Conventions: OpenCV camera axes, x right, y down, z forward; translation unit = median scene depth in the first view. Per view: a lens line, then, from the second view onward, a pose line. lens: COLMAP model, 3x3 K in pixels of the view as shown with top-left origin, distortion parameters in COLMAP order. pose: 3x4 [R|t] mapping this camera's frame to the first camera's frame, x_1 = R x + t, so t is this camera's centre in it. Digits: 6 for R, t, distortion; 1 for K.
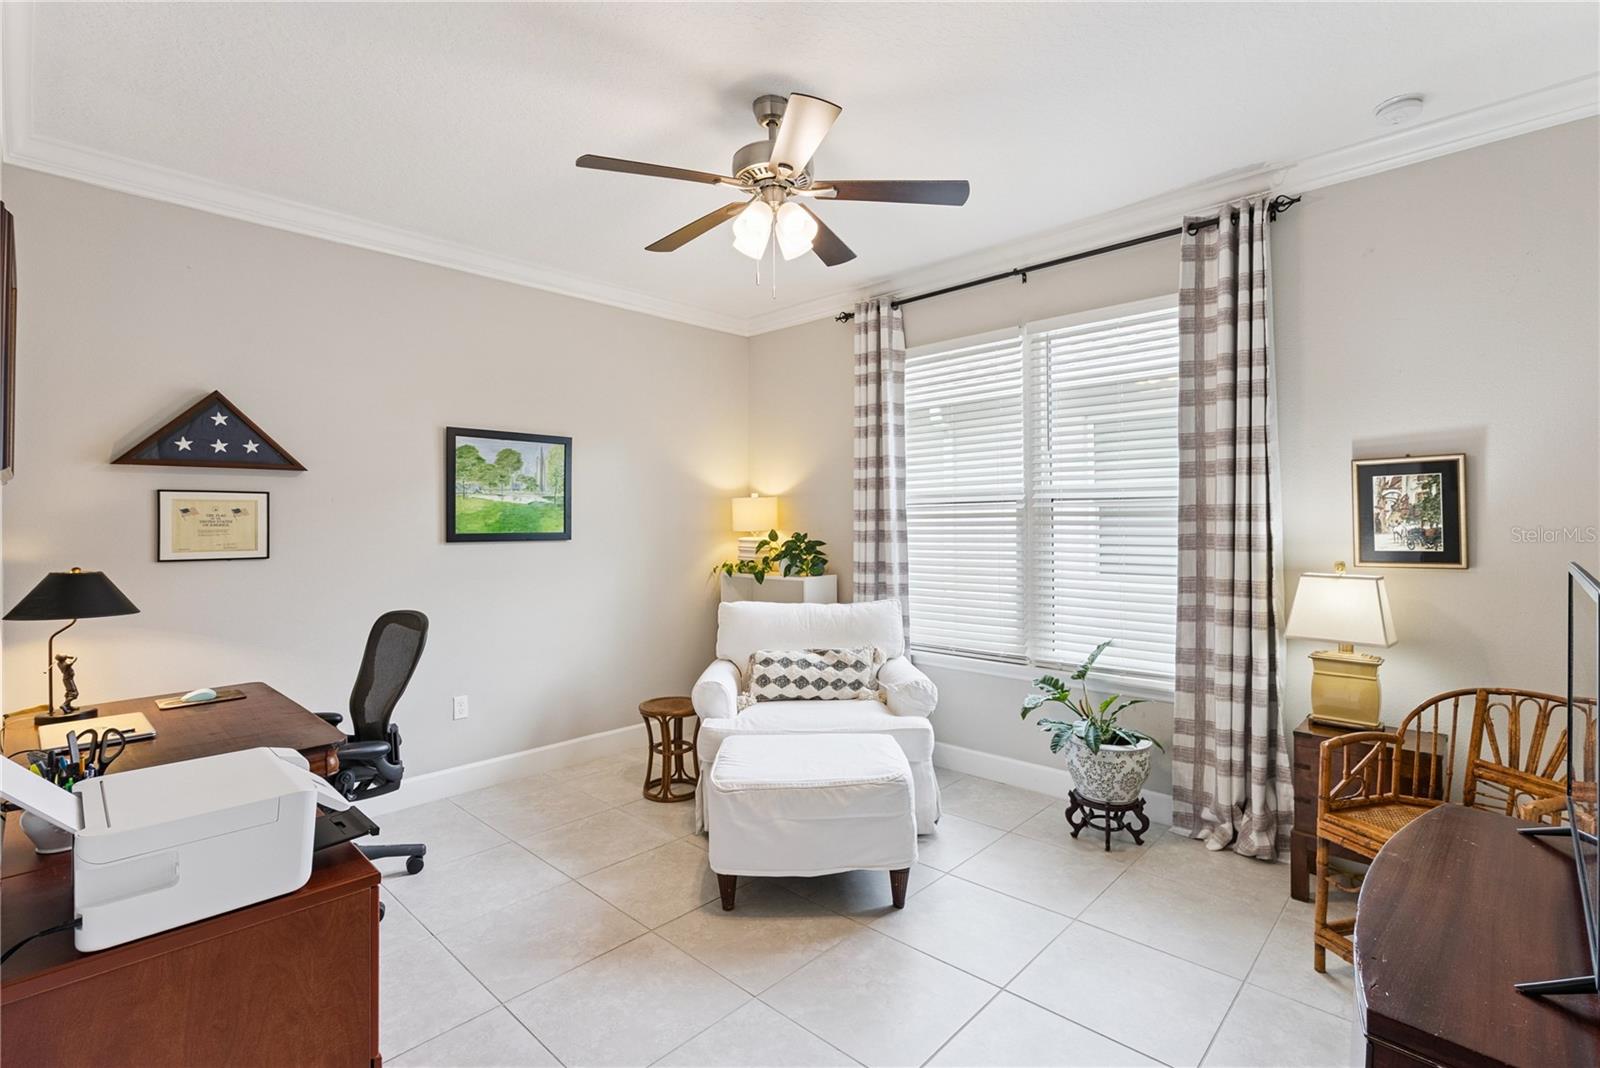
lens RADIAL K [[736.2, 0, 813.1], [0, 736.2, 519.6], [0, 0, 1]] dist [-0.003243, 0.002752]
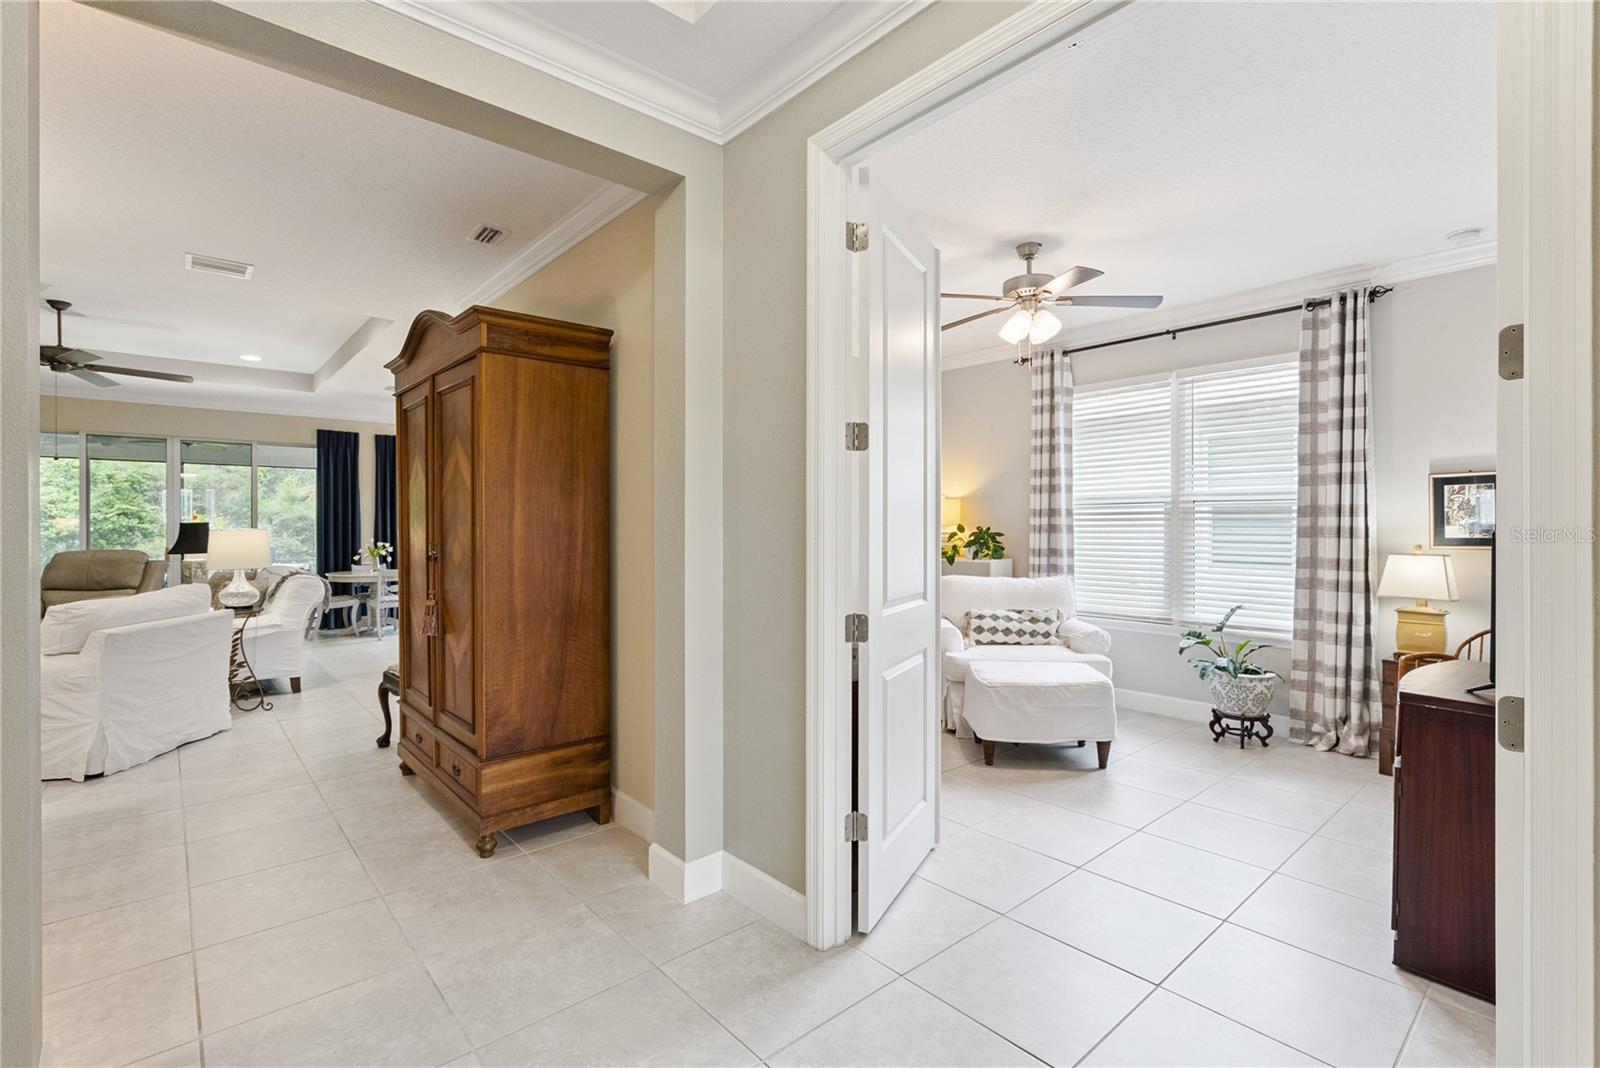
lens RADIAL K [[736.2, 0, 809.1], [0, 736.2, 527.6], [0, 0, 1]] dist [-0.003243, 0.002752]
pose [[0.995097, 0.007759, -0.098600, -0.289634], [-0.007151, 0.999953, 0.006520, 0.020102], [0.098646, -0.005783, 0.995106, -0.484399]]
